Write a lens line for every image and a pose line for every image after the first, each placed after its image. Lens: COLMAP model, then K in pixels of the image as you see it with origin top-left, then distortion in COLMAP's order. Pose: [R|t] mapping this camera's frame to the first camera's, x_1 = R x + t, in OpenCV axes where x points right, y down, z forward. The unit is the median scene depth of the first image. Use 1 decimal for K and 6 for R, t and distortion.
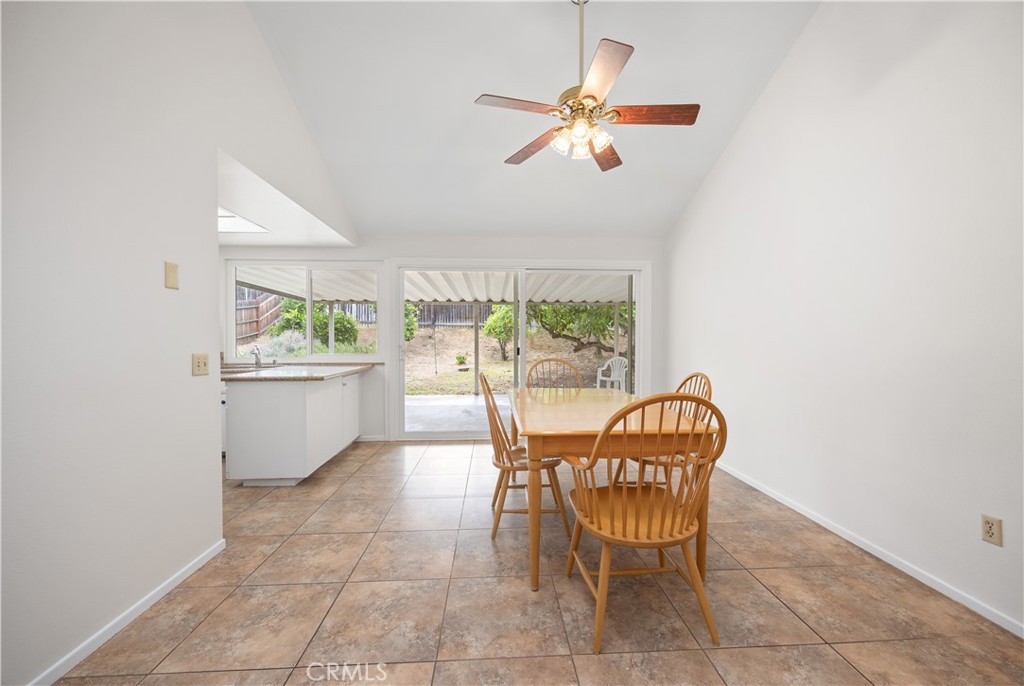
lens RADIAL K [[396.2, 0, 514.9], [0, 396.2, 341.2], [0, 0, 1]] dist [-0.000484, -0.000056]
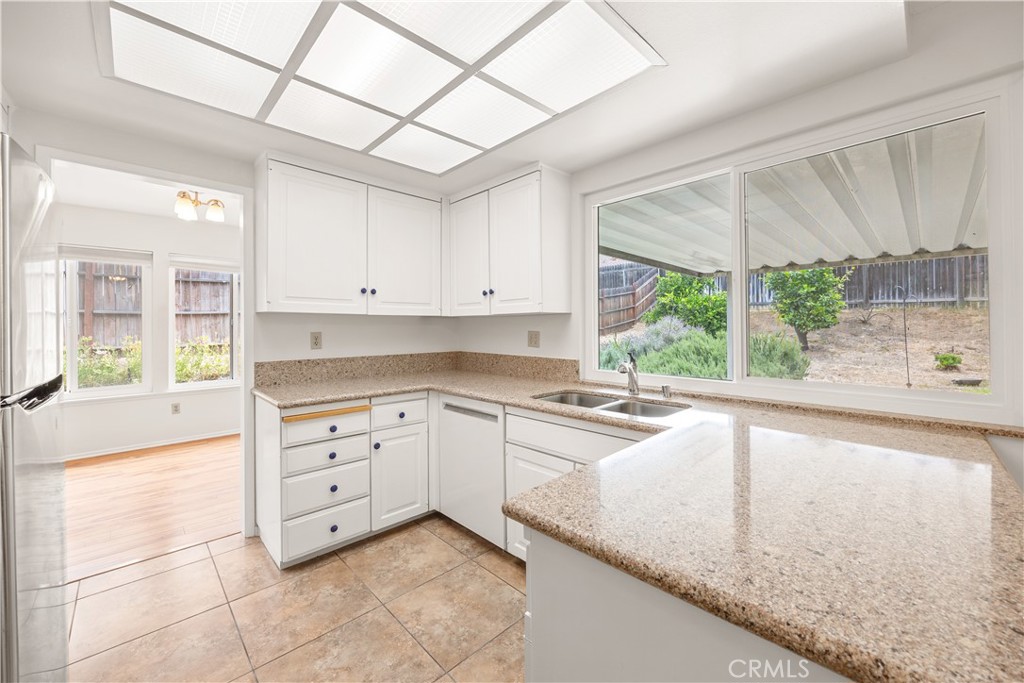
lens RADIAL K [[400.9, 0, 515.8], [0, 400.9, 323.3], [0, 0, 1]] dist [-0.001232, -0.000259]
pose [[0.649603, -0.007698, -0.760235, -0.182681], [0.002695, 0.999966, -0.007824, -0.009740], [0.760269, 0.003034, 0.649601, 0.283357]]
